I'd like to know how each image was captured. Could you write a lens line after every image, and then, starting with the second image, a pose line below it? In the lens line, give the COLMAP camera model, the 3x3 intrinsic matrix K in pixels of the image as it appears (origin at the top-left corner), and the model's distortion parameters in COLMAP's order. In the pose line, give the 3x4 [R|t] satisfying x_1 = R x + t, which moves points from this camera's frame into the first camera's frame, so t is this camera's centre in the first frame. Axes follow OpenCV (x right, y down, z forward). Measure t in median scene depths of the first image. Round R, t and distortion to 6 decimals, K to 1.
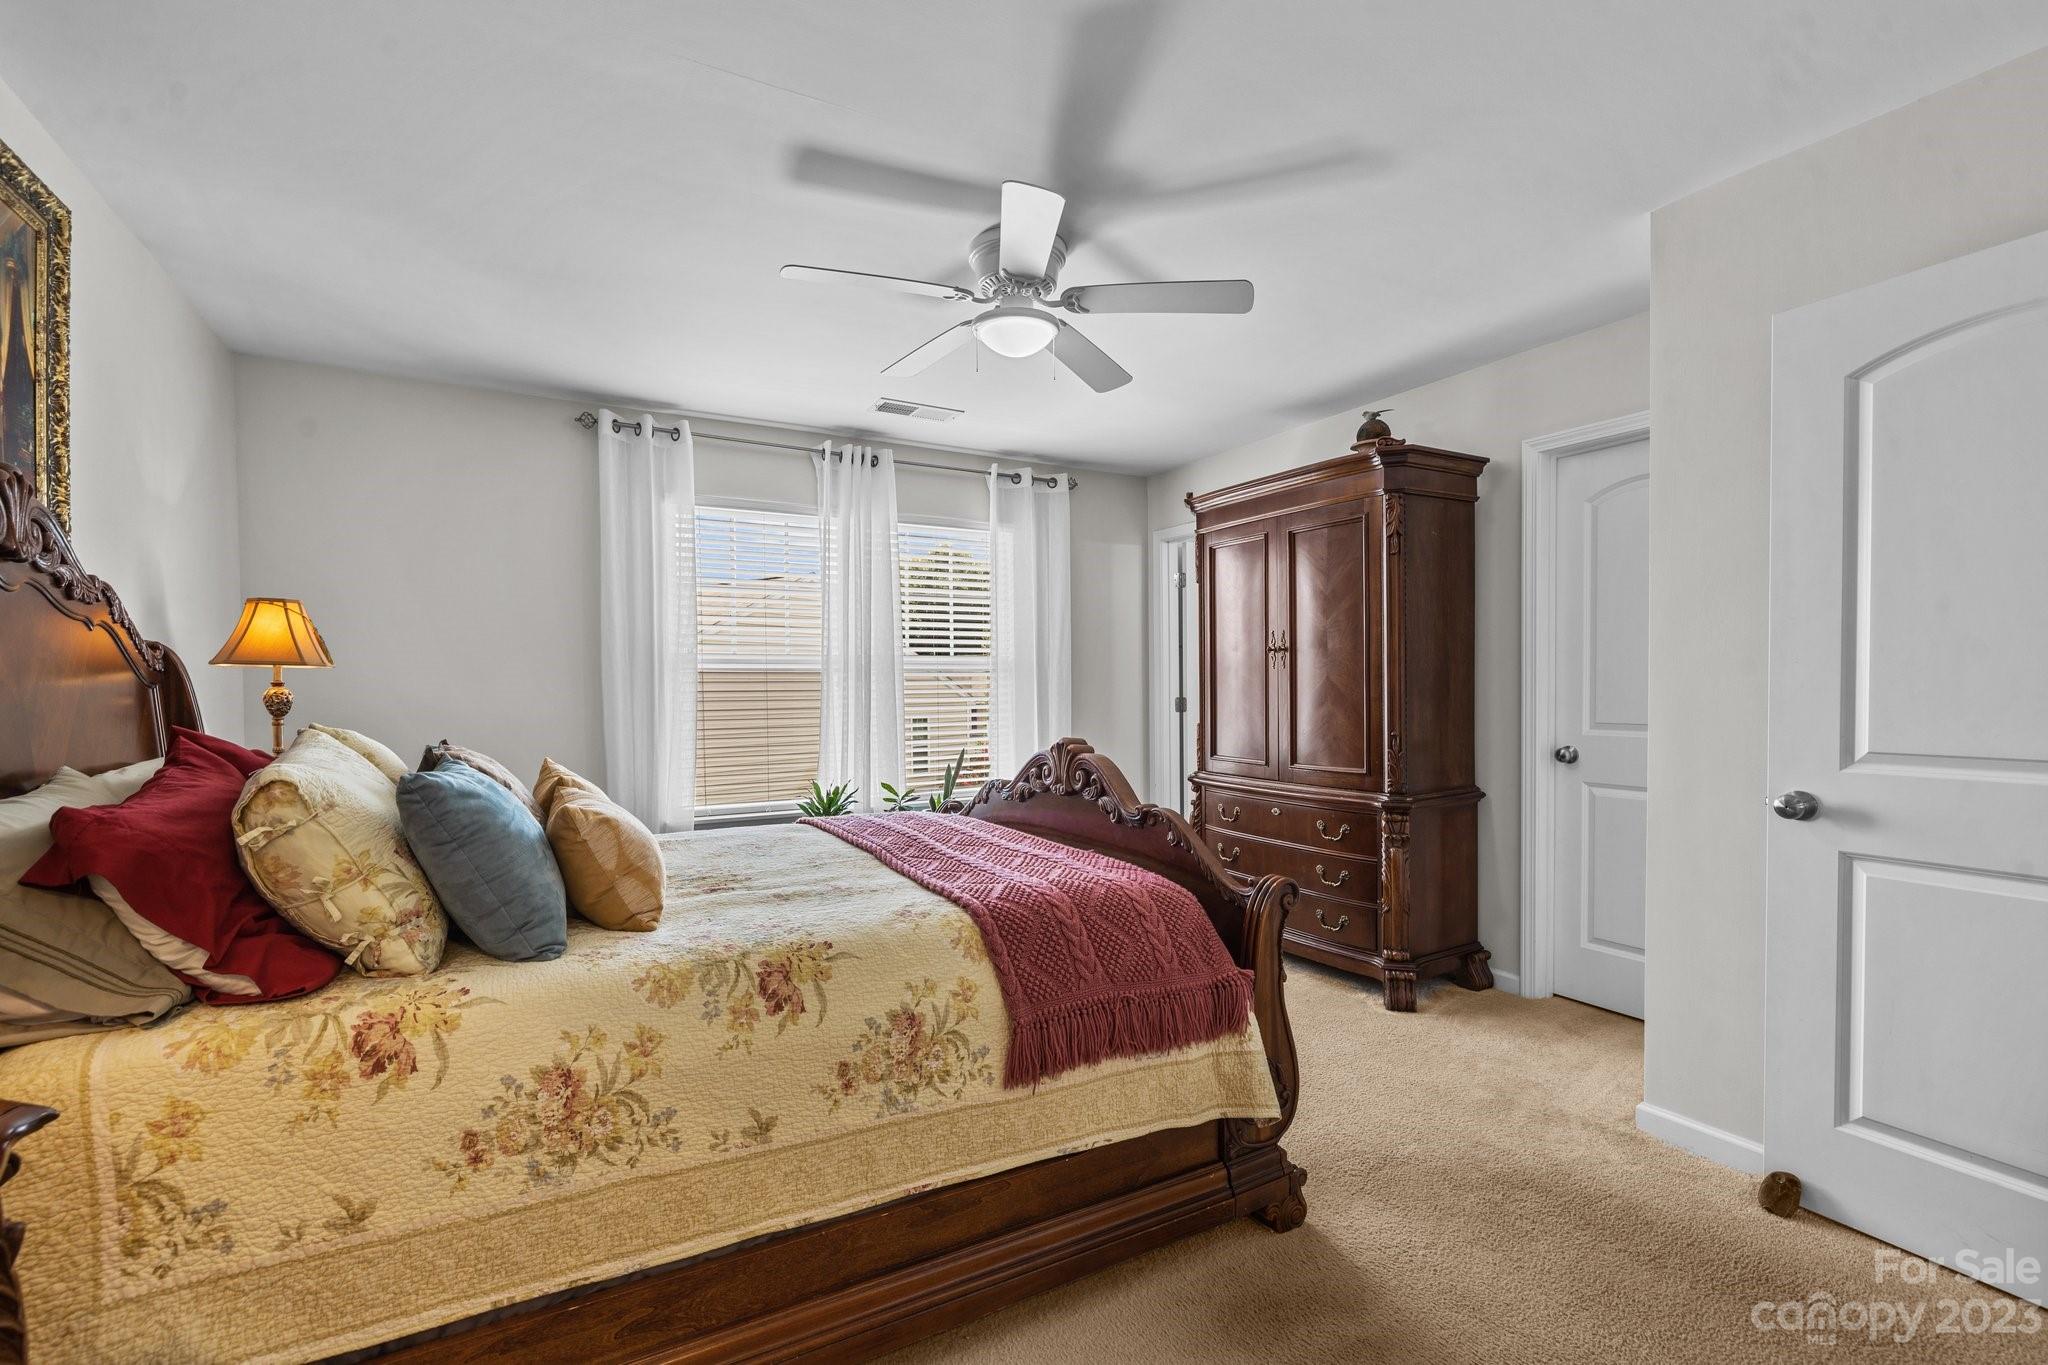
lens RADIAL K [[893.9, 0, 1030.0], [0, 893.9, 706.2], [0, 0, 1]] dist [-0.003353, 0.001053]
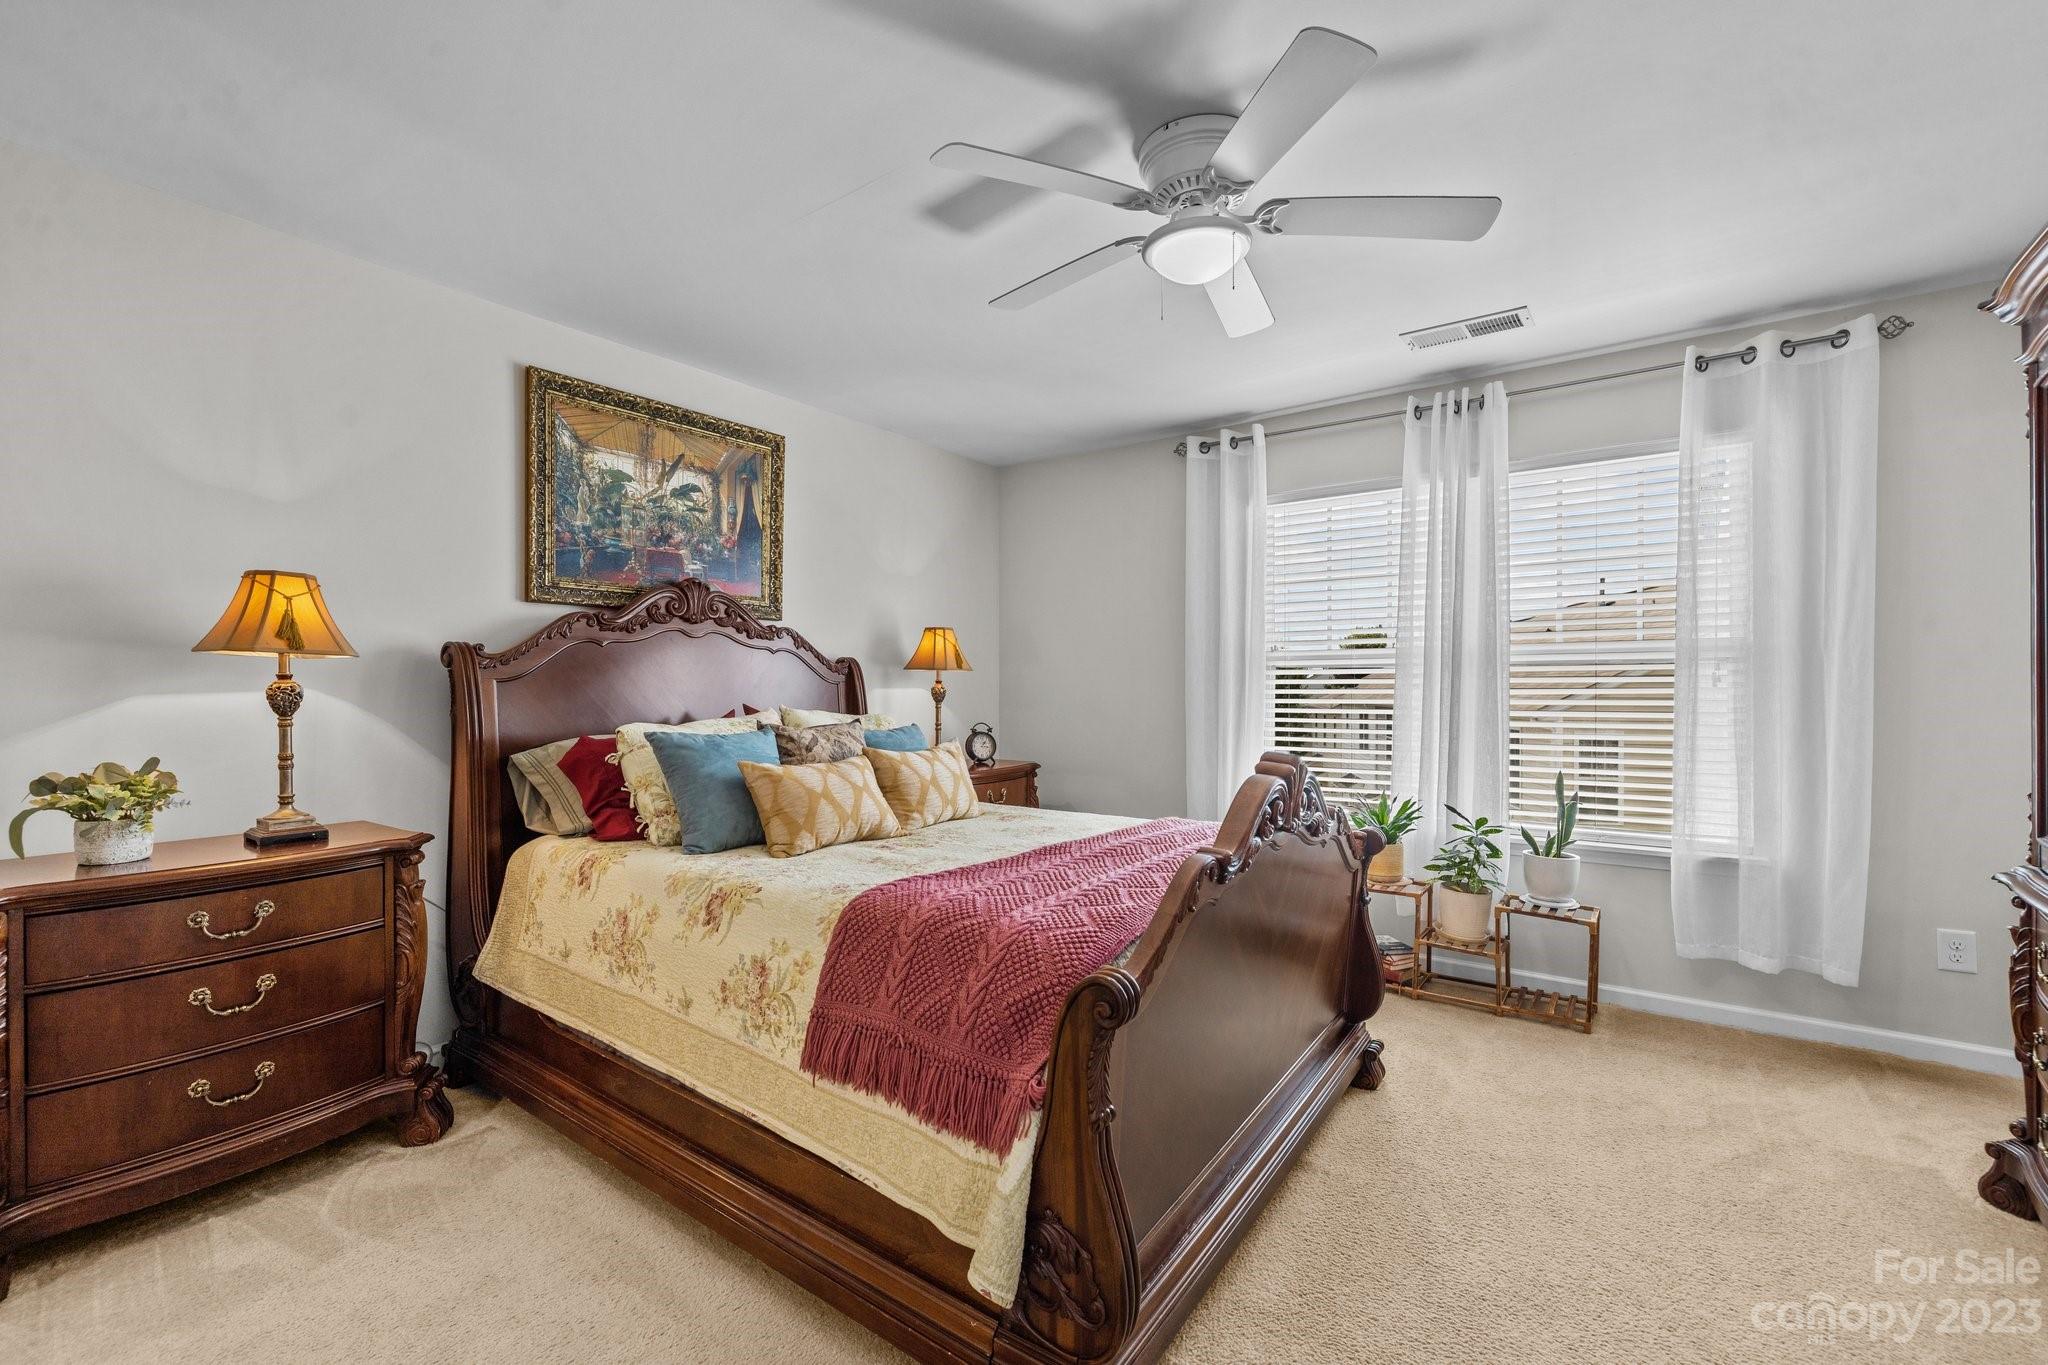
lens RADIAL K [[893.9, 0, 1025.6], [0, 893.9, 691.0], [0, 0, 1]] dist [-0.003353, 0.001053]
pose [[0.396219, 0.007837, -0.918123, 1.125659], [-0.022341, 0.999750, -0.001108, -0.018048], [0.917884, 0.020950, 0.396295, 0.893184]]
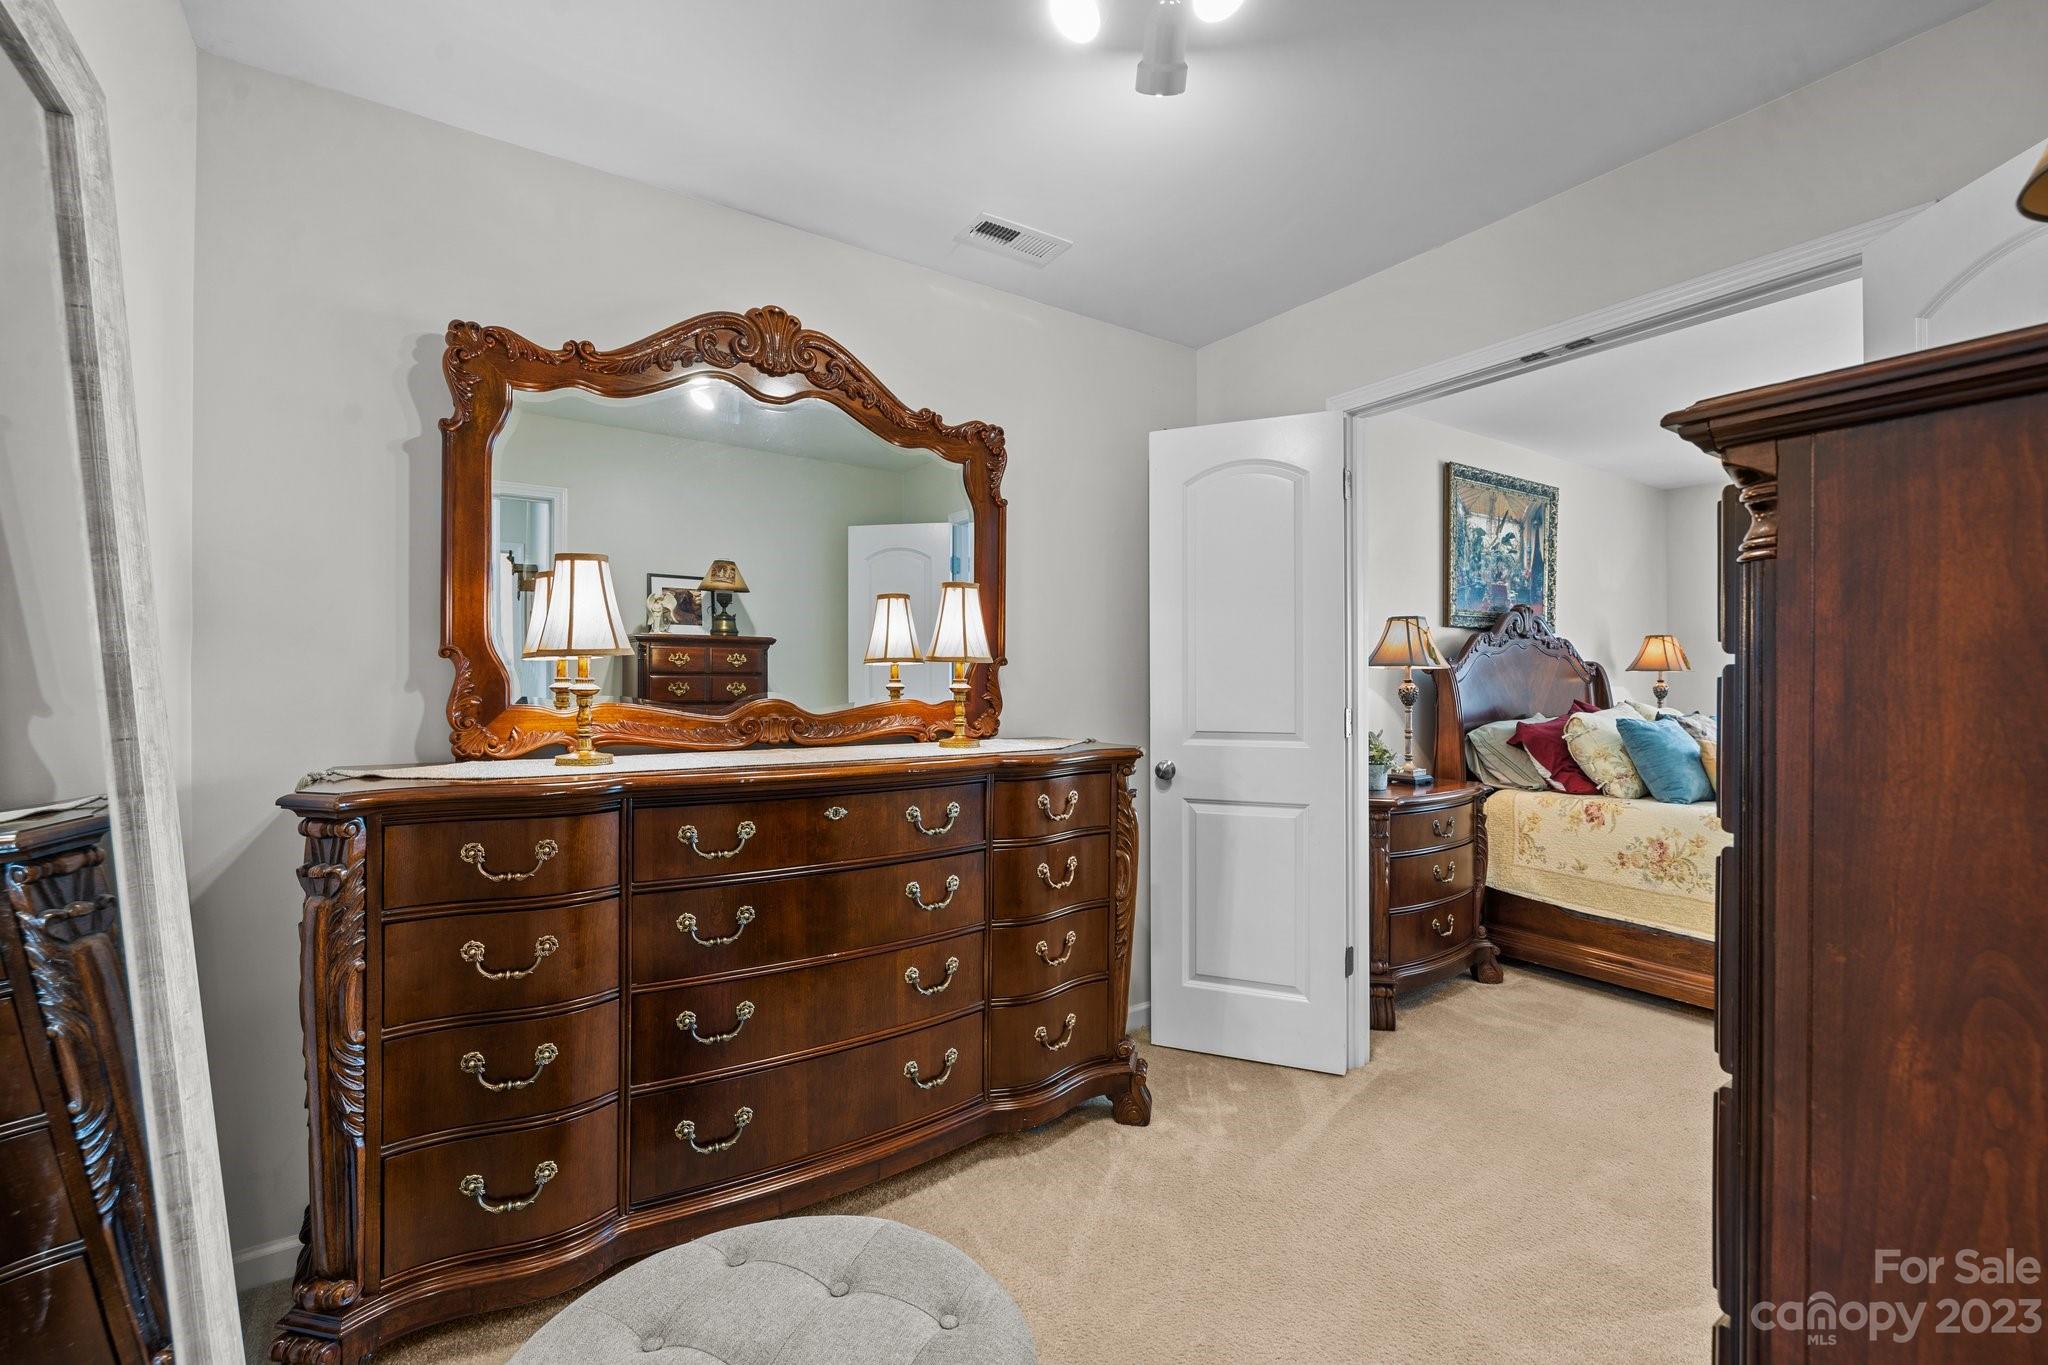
lens RADIAL K [[893.9, 0, 978.7], [0, 893.9, 686.0], [0, 0, 1]] dist [-0.003353, 0.001053]
pose [[0.057008, 0.008963, -0.998333, 1.583397], [-0.021579, 0.999737, 0.007743, 0.002455], [0.998140, 0.021101, 0.057187, -0.885184]]
